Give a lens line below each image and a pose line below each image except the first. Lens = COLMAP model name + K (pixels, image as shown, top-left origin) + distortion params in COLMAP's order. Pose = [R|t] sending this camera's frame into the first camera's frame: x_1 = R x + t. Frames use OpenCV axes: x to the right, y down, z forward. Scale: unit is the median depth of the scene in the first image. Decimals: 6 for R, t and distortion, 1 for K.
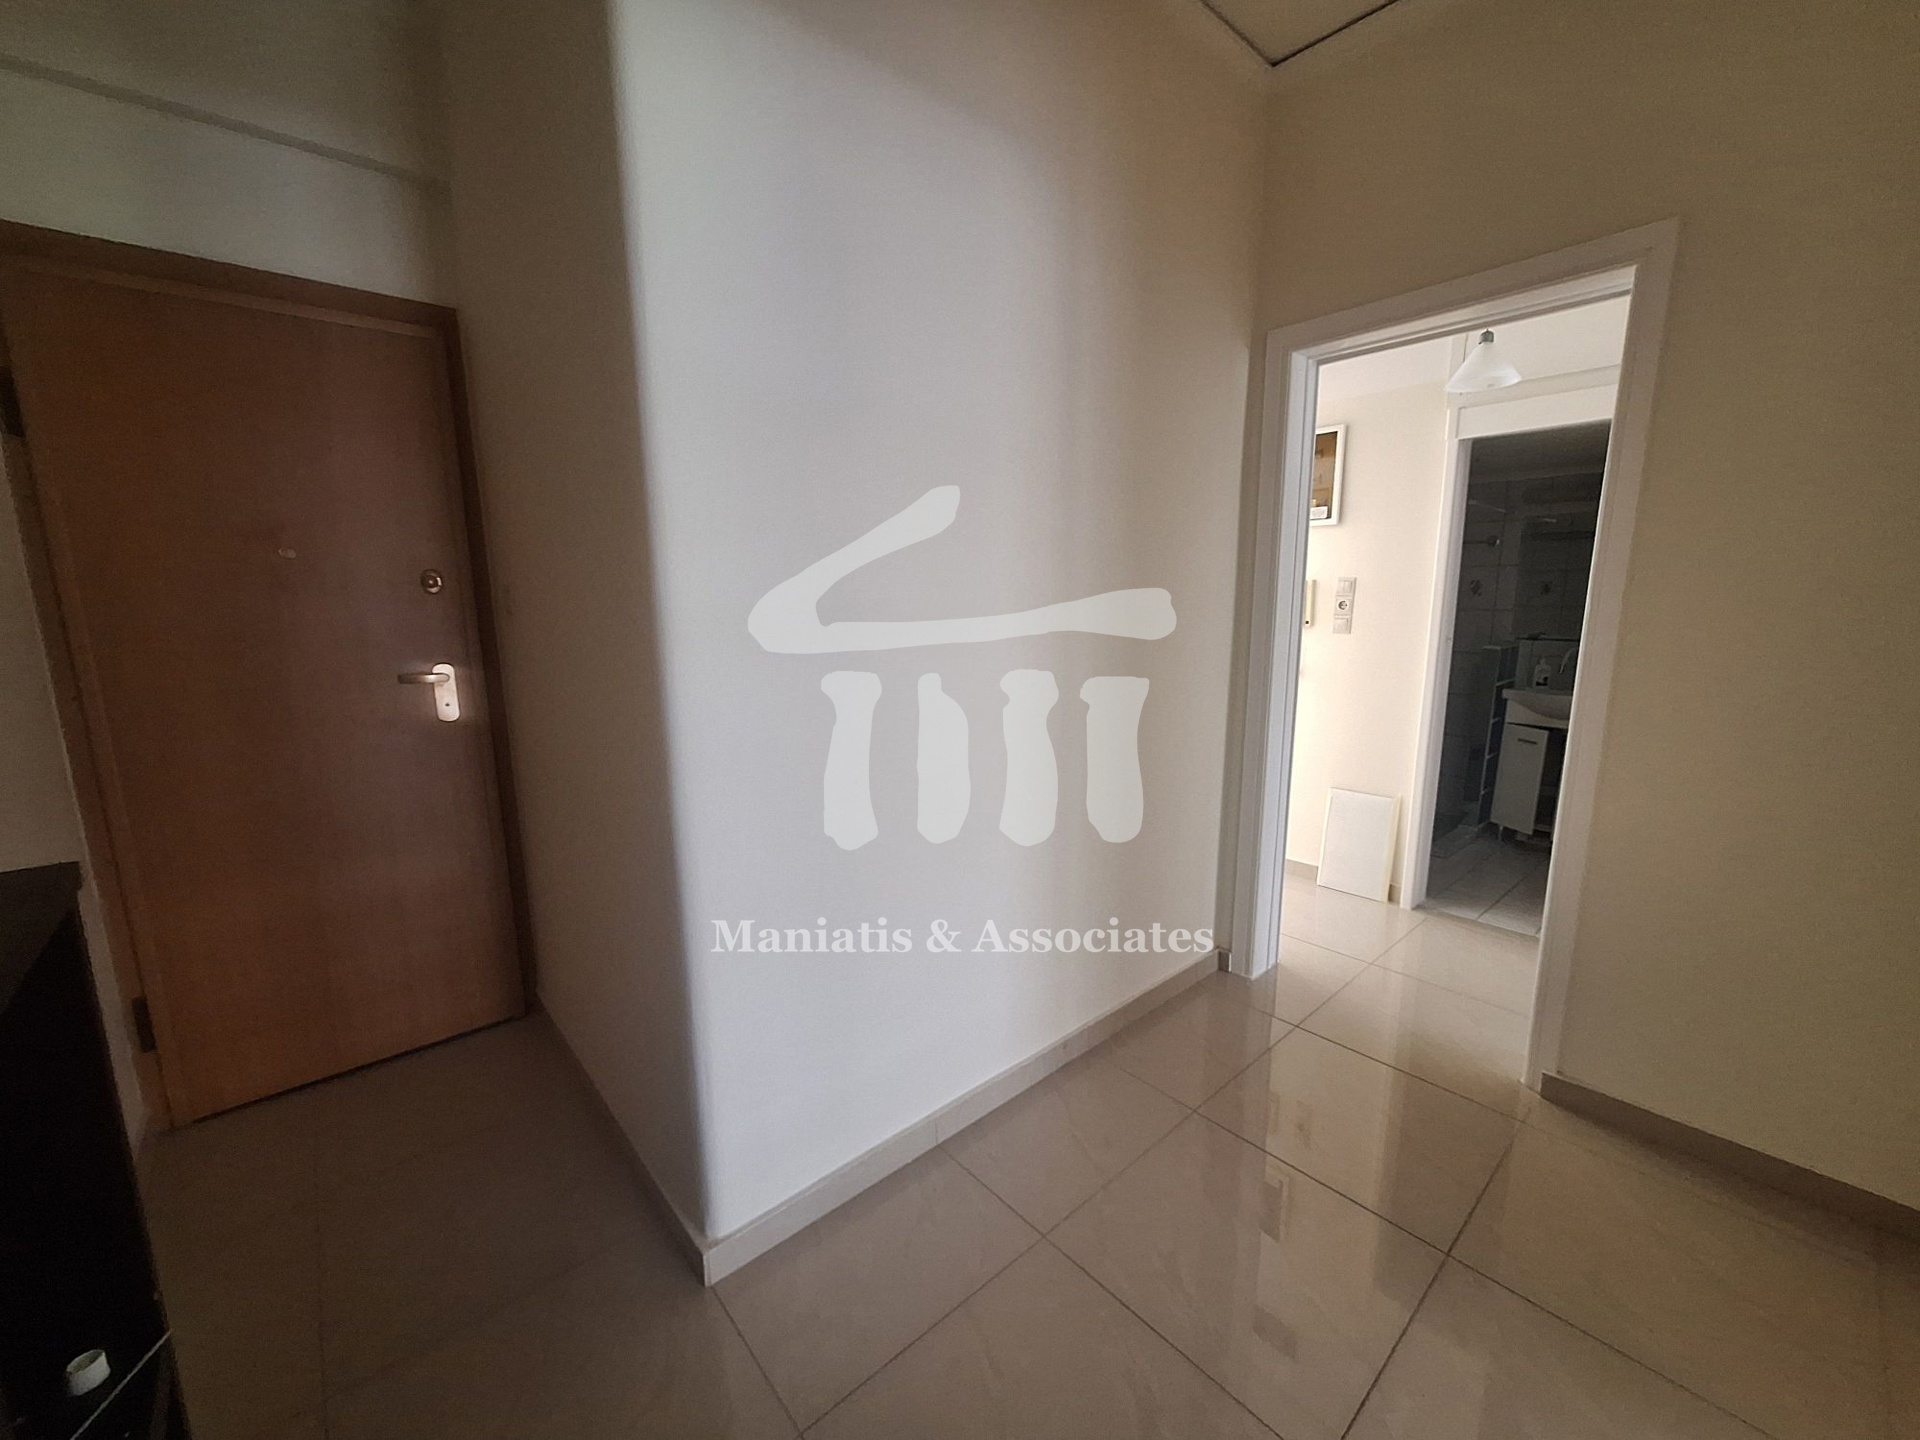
lens RADIAL K [[753.6, 0, 960.9], [0, 753.6, 727.4], [0, 0, 1]] dist [-0.008669, 0.003282]
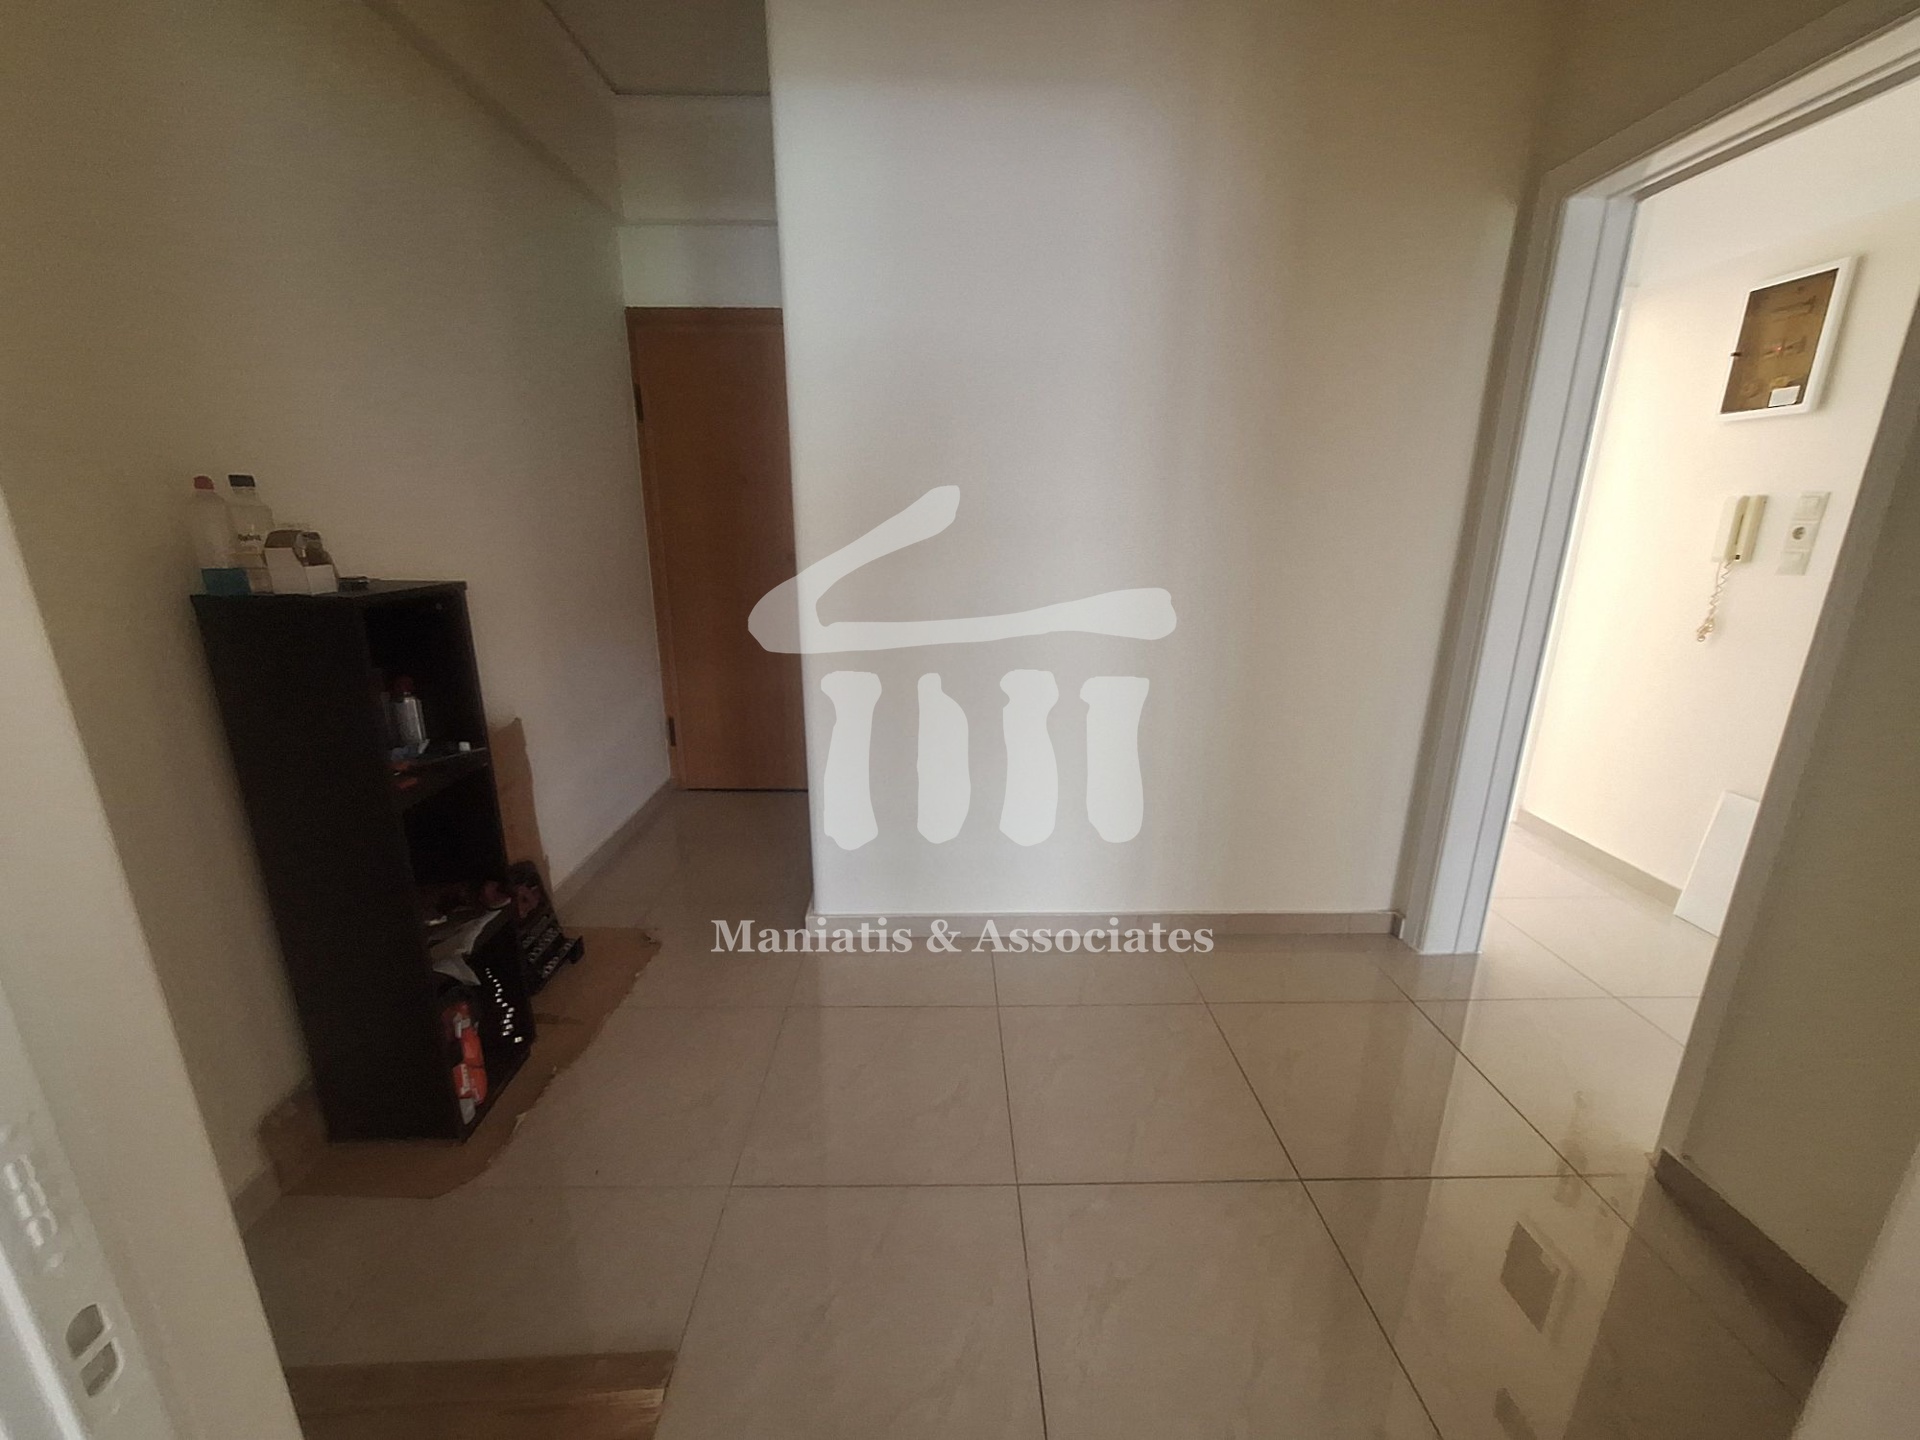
lens RADIAL K [[753.2, 0, 958.9], [0, 753.2, 727.4], [0, 0, 1]] dist [-0.001436, -0.000256]
pose [[0.766785, 0.185657, -0.614469, 0.388098], [-0.124286, 0.982086, 0.141634, 0.010867], [0.629757, -0.032233, 0.776123, -0.025220]]
